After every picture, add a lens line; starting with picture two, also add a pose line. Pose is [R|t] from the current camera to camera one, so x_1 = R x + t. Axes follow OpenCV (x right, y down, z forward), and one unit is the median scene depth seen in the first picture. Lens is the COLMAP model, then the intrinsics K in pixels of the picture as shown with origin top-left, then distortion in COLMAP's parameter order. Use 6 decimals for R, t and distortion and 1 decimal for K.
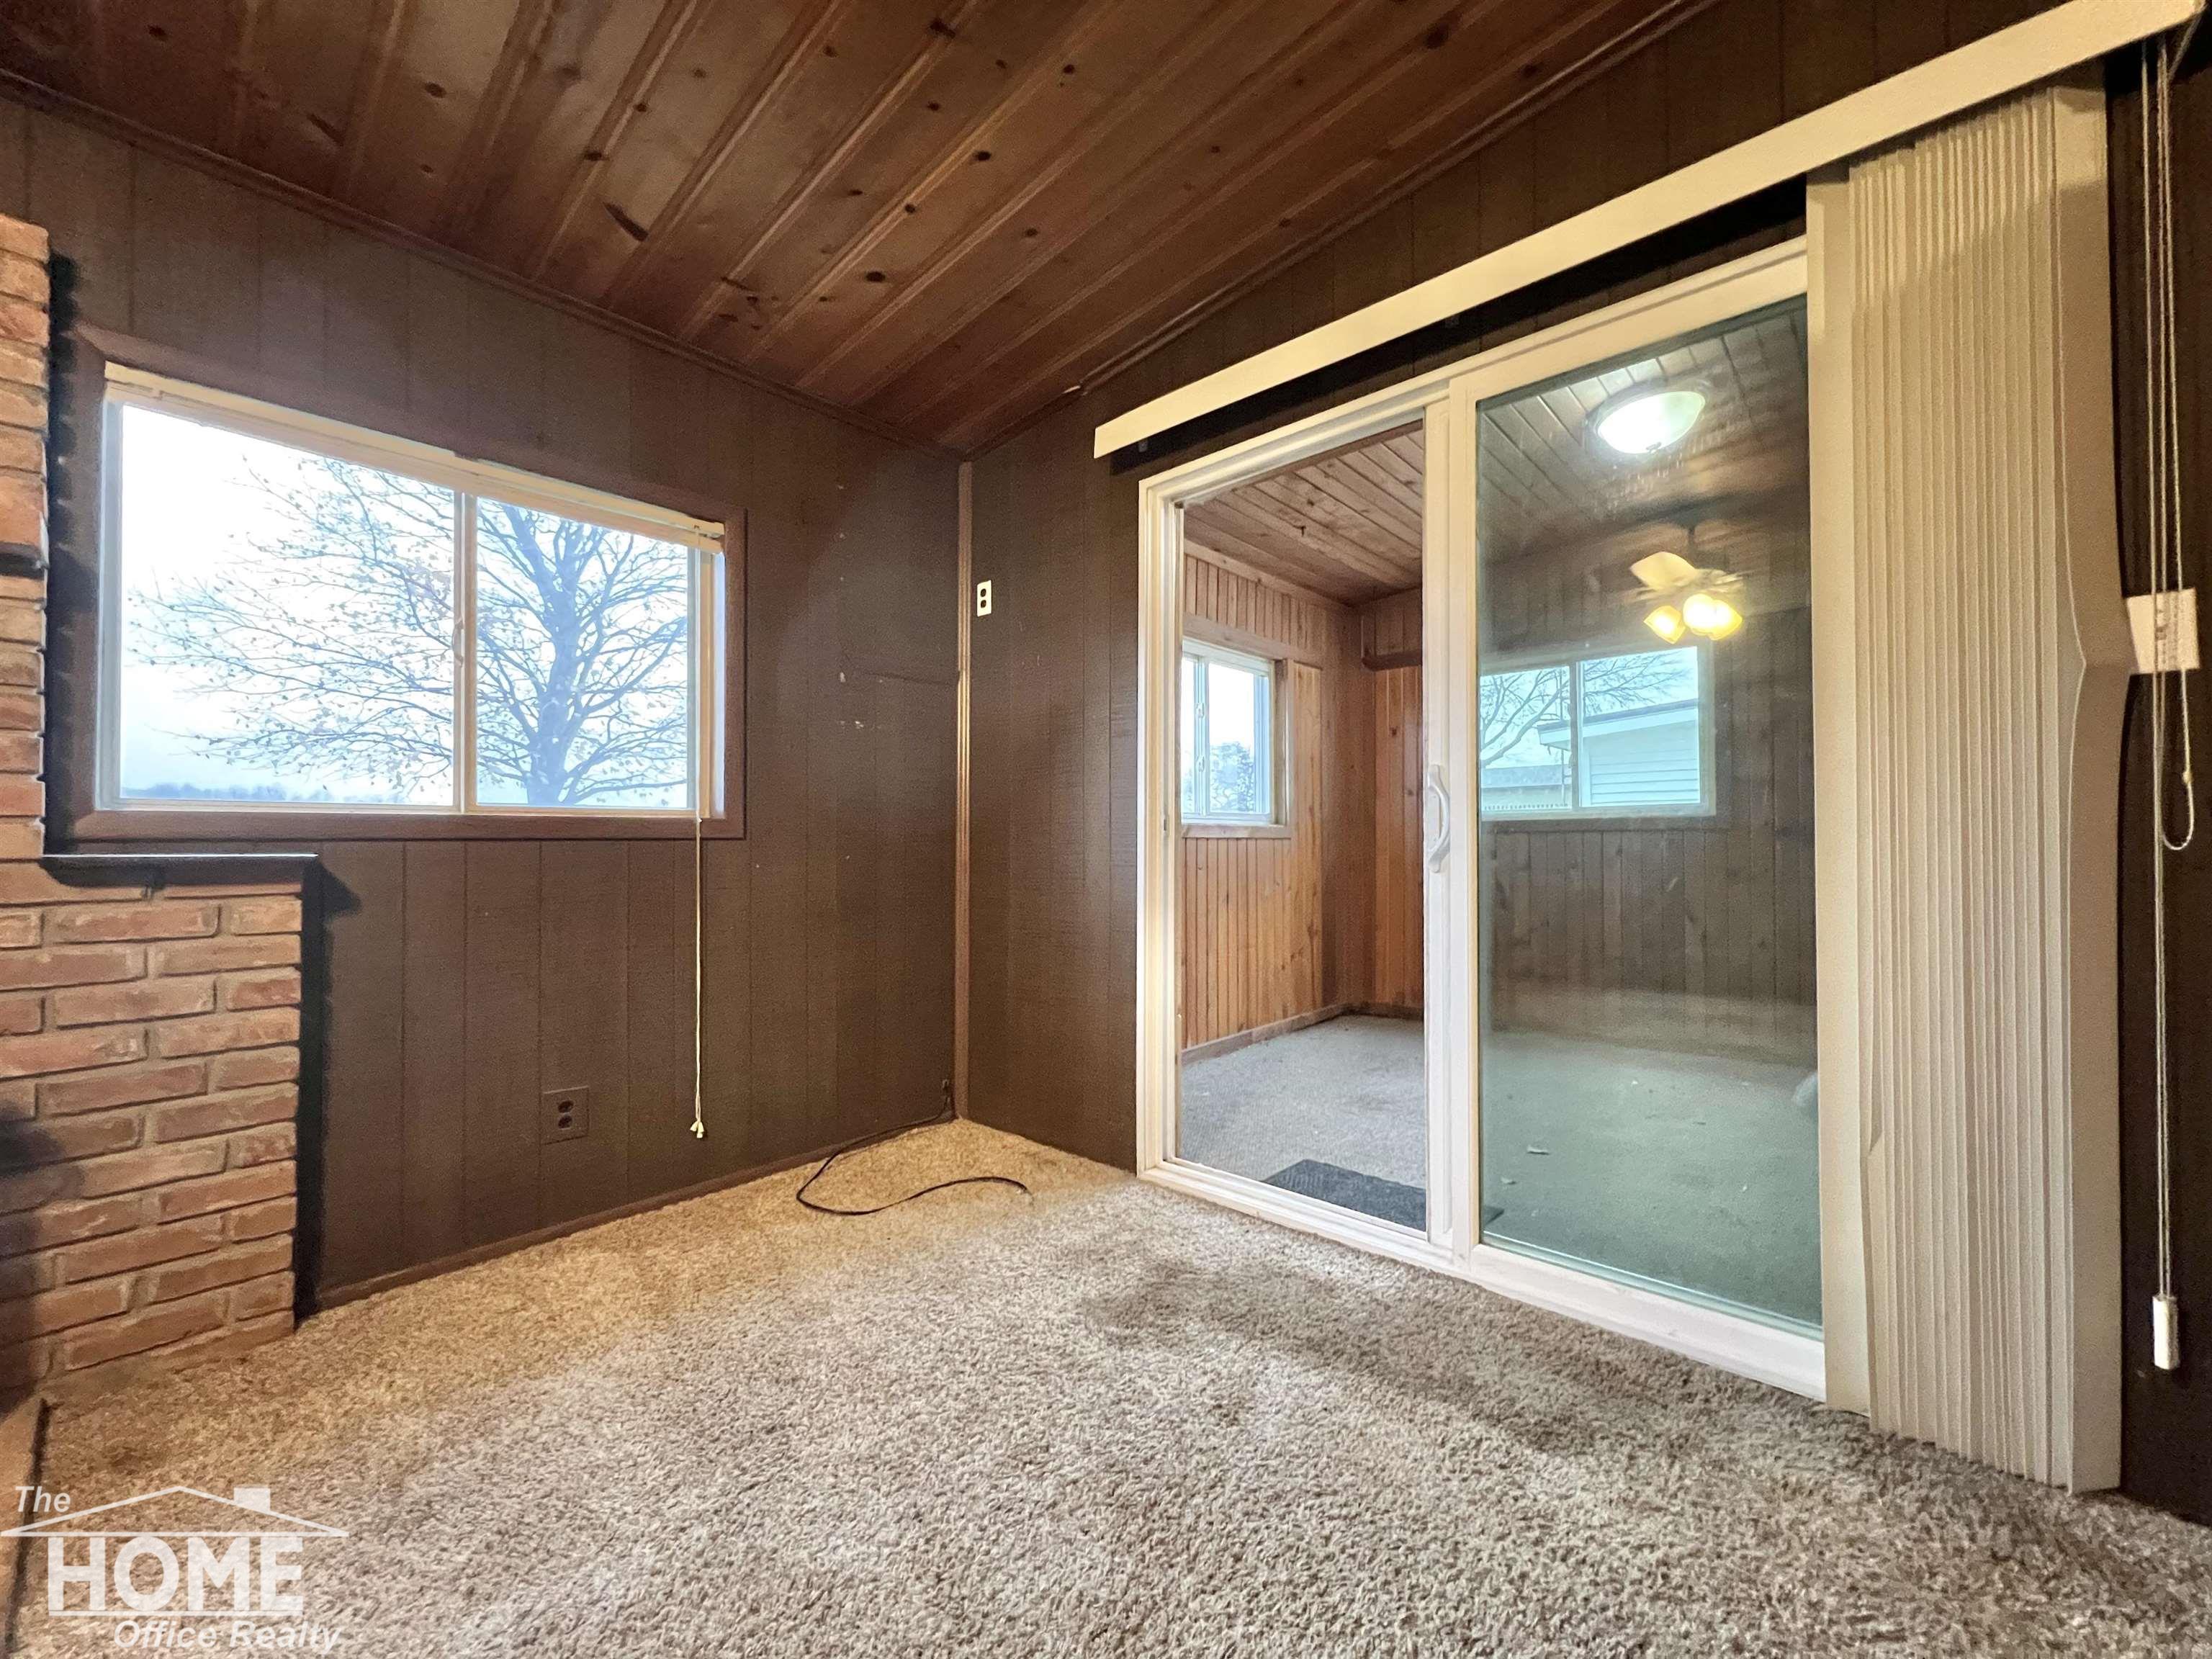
lens RADIAL K [[898.3, 0, 1106.0], [0, 898.3, 829.5], [0, 0, 1]] dist [-0.000063, -0.000009]
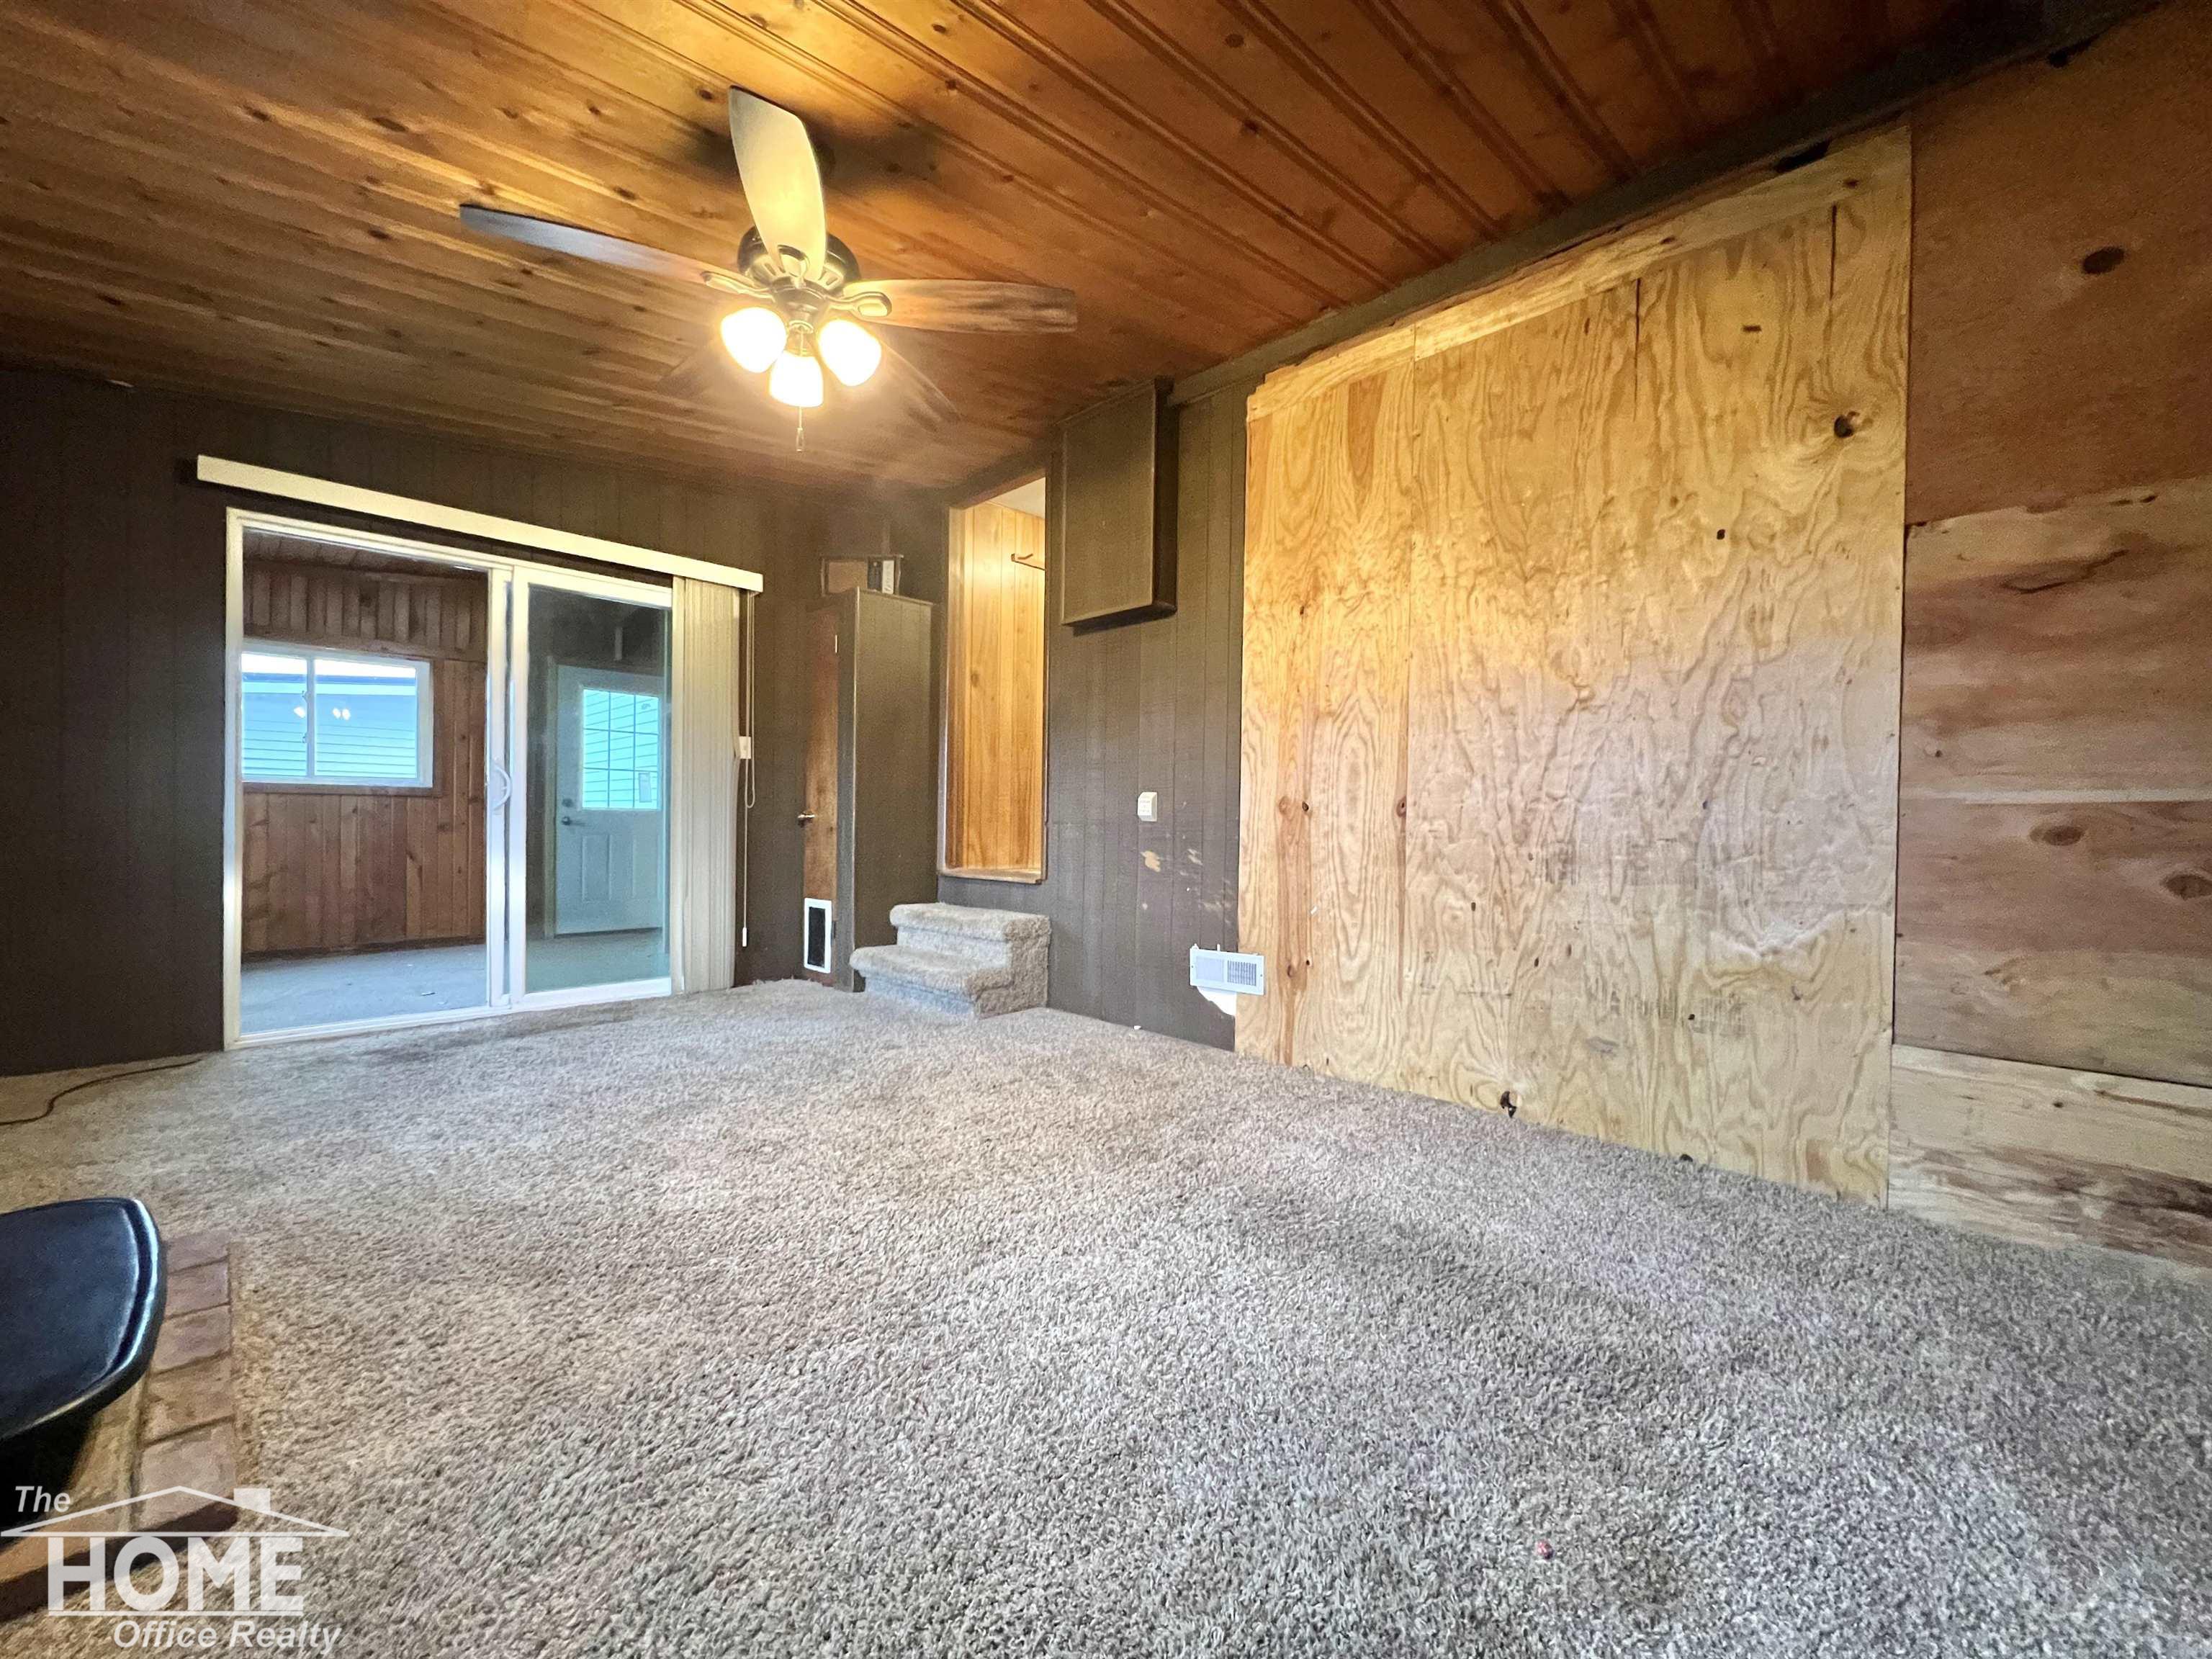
lens RADIAL K [[898.3, 0, 1106.0], [0, 898.3, 829.5], [0, 0, 1]] dist [-0.000063, -0.000009]
pose [[0.055624, -0.004903, 0.998440, -0.751137], [-0.028374, 0.999576, 0.006489, 0.013322], [-0.998049, -0.028691, 0.055462, -0.205722]]
